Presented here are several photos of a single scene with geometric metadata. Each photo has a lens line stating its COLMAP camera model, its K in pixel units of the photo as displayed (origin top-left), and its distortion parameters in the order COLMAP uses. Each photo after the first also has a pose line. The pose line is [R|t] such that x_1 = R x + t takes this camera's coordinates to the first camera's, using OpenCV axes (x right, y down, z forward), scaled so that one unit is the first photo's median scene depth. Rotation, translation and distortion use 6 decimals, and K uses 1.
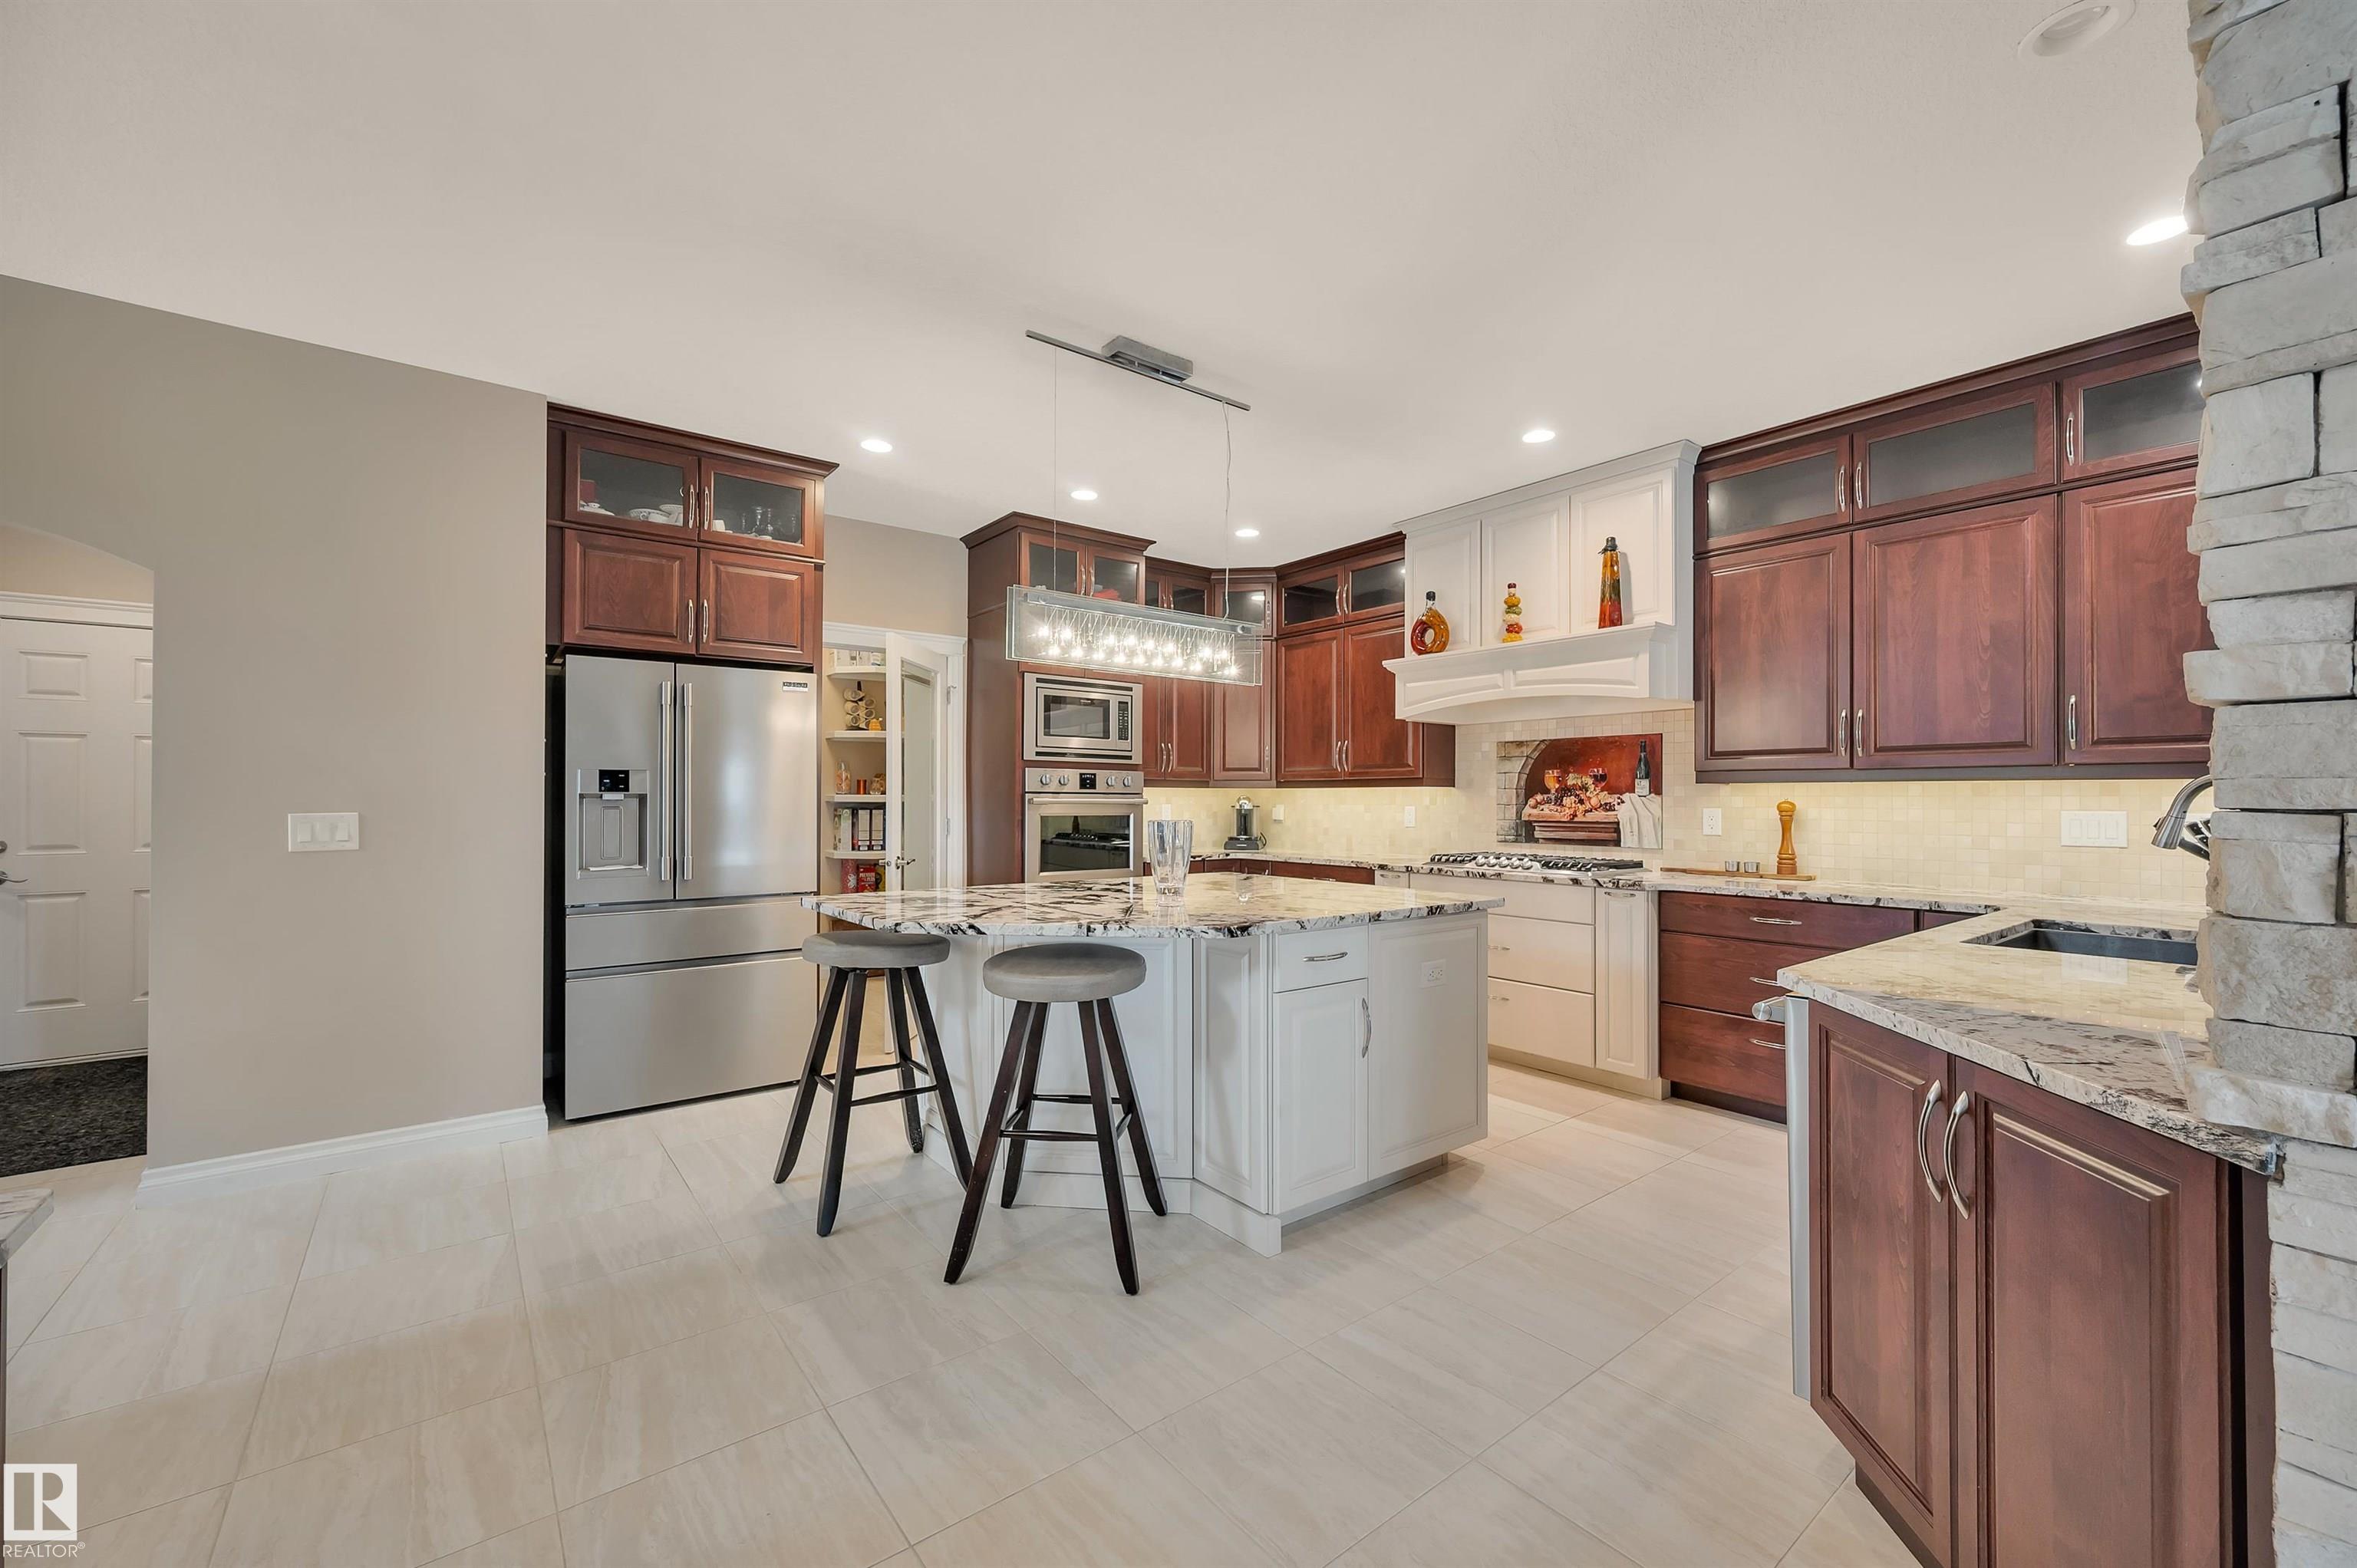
lens RADIAL K [[956.7, 0, 1199.2], [0, 956.7, 787.3], [0, 0, 1]] dist [-0.003313, 0.000990]
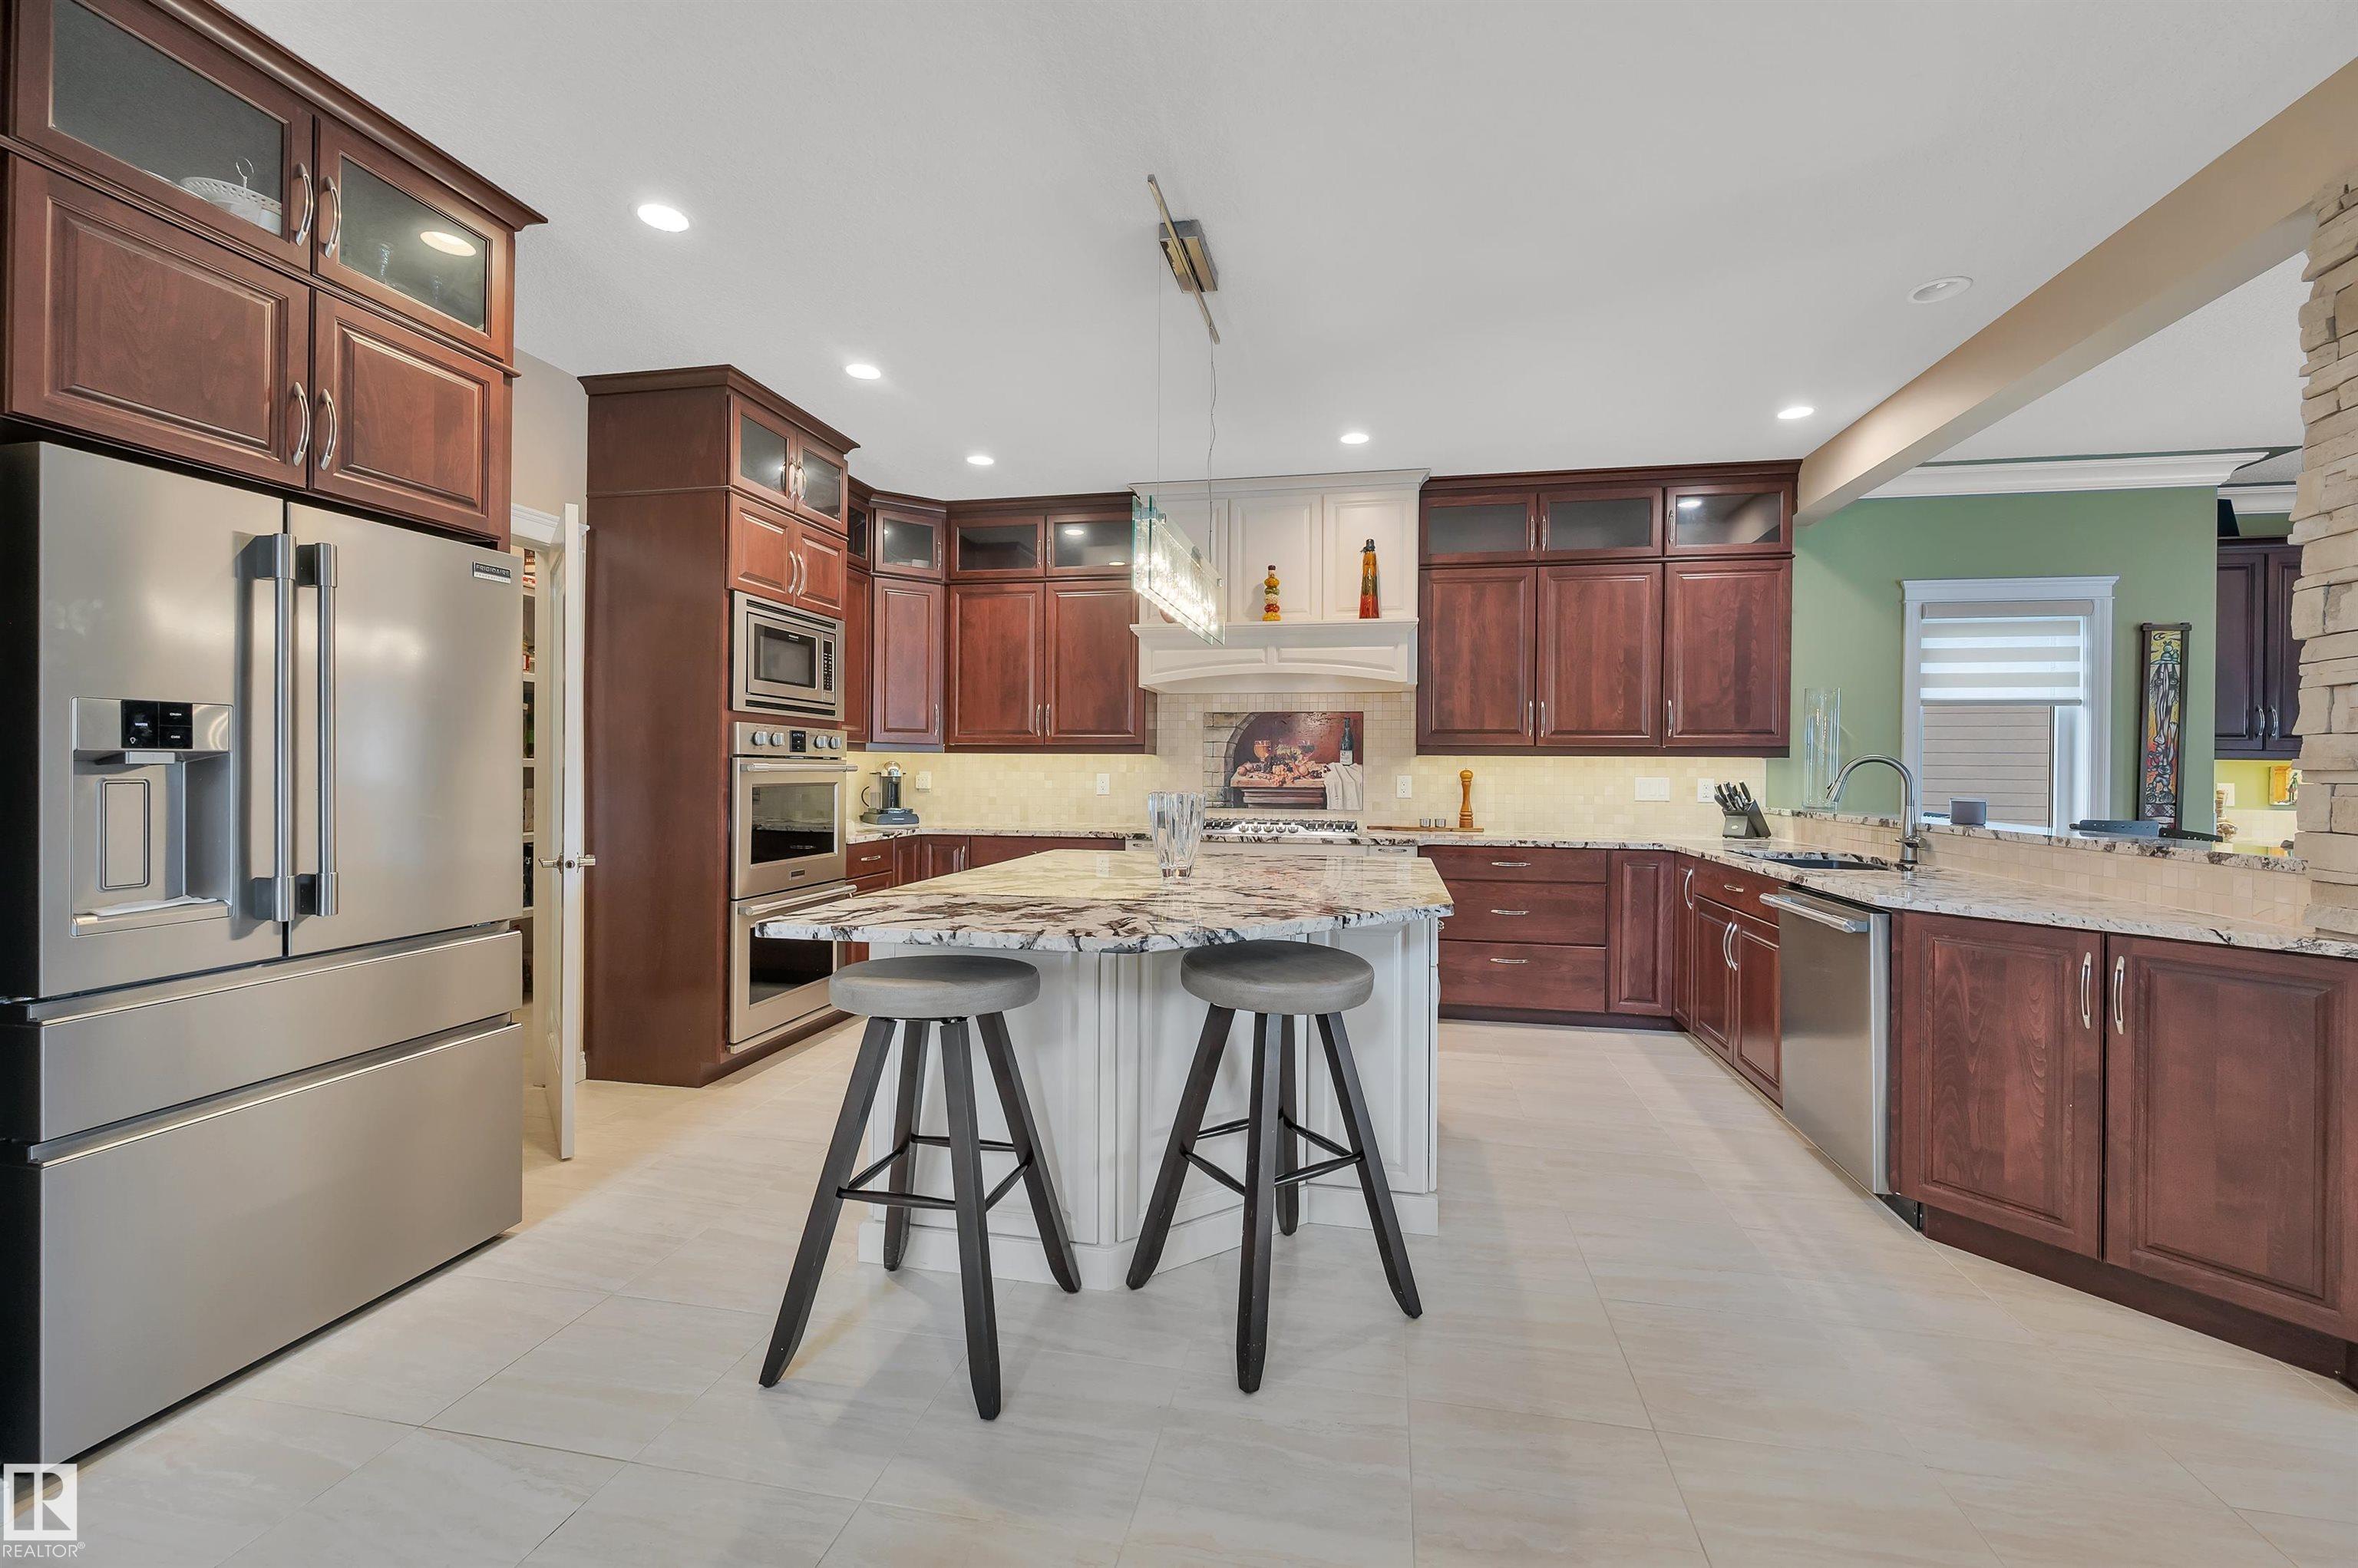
lens RADIAL K [[957.2, 0, 1207.6], [0, 957.2, 765.4], [0, 0, 1]] dist [-0.003313, 0.000990]
pose [[0.757209, 0.004982, 0.653154, -0.401145], [-0.014149, 0.999861, 0.008777, 0.001585], [-0.653020, -0.015888, 0.757174, 0.222572]]
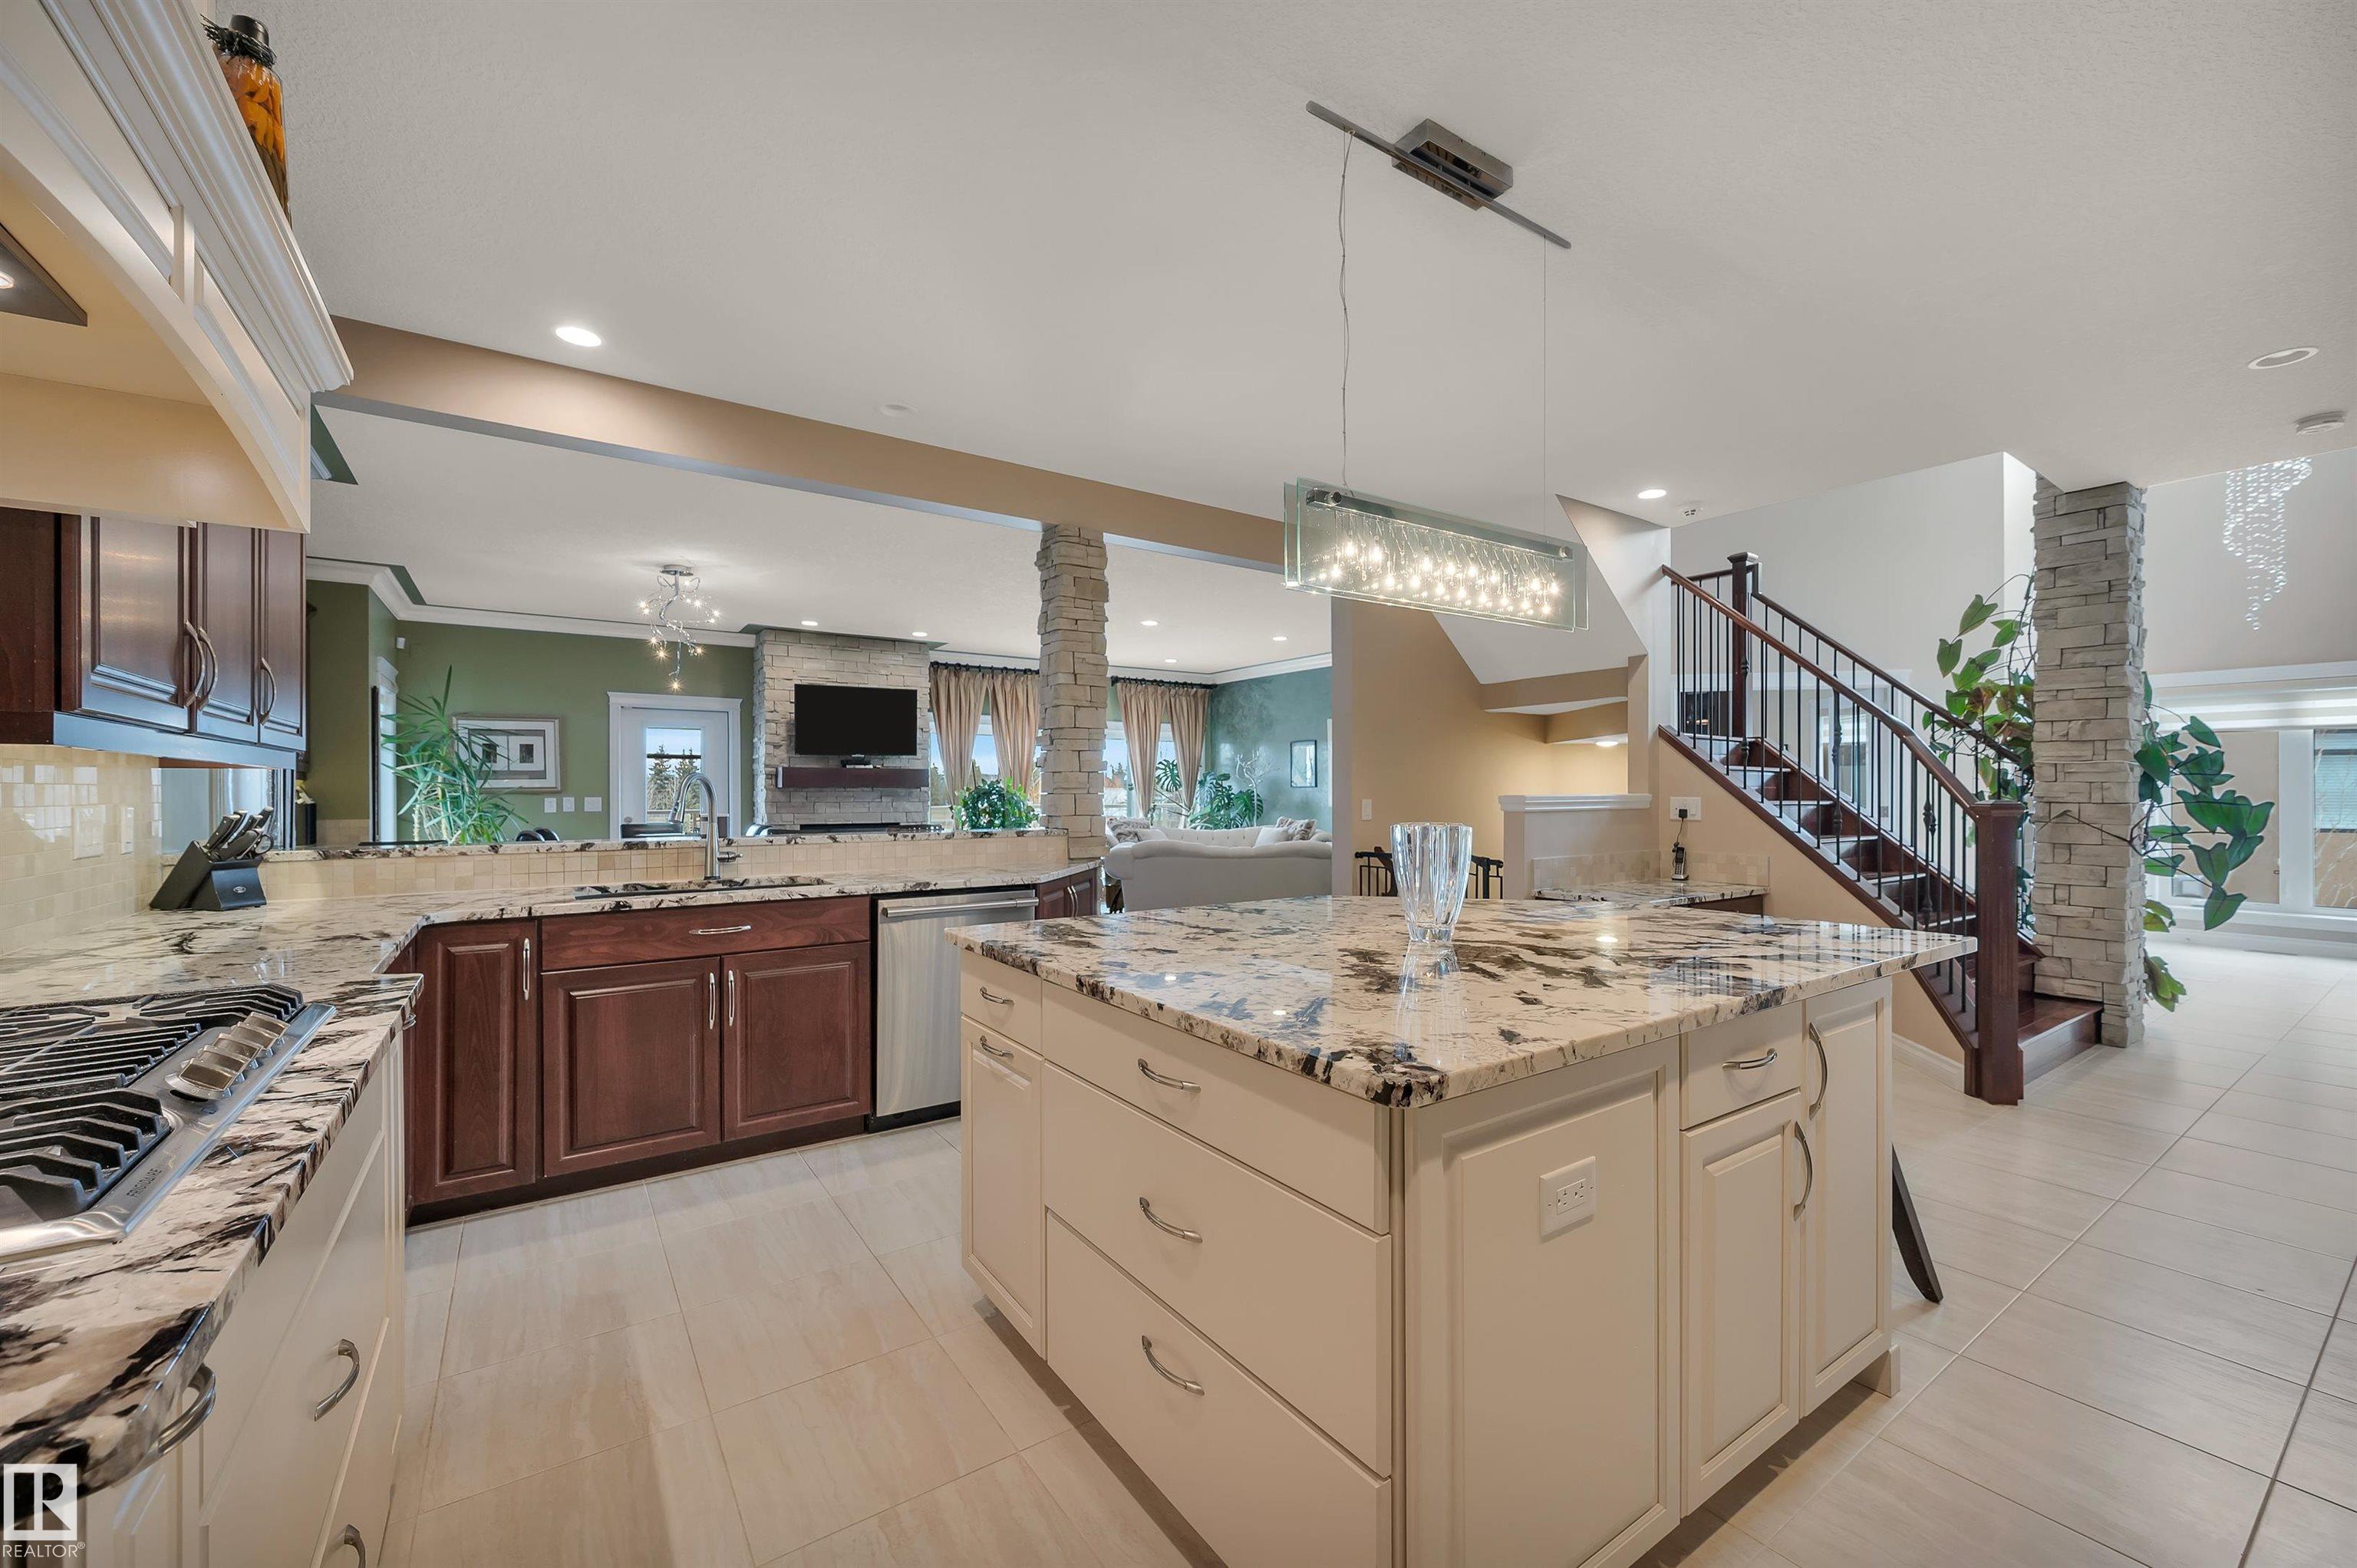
lens RADIAL K [[956.7, 0, 1173.3], [0, 956.7, 787.4], [0, 0, 1]] dist [-0.003313, 0.000990]
pose [[-0.997184, -0.000922, 0.074982, 0.072584], [-0.002095, 0.999877, -0.015564, 0.014268], [-0.074958, -0.015677, -0.997063, 1.153403]]
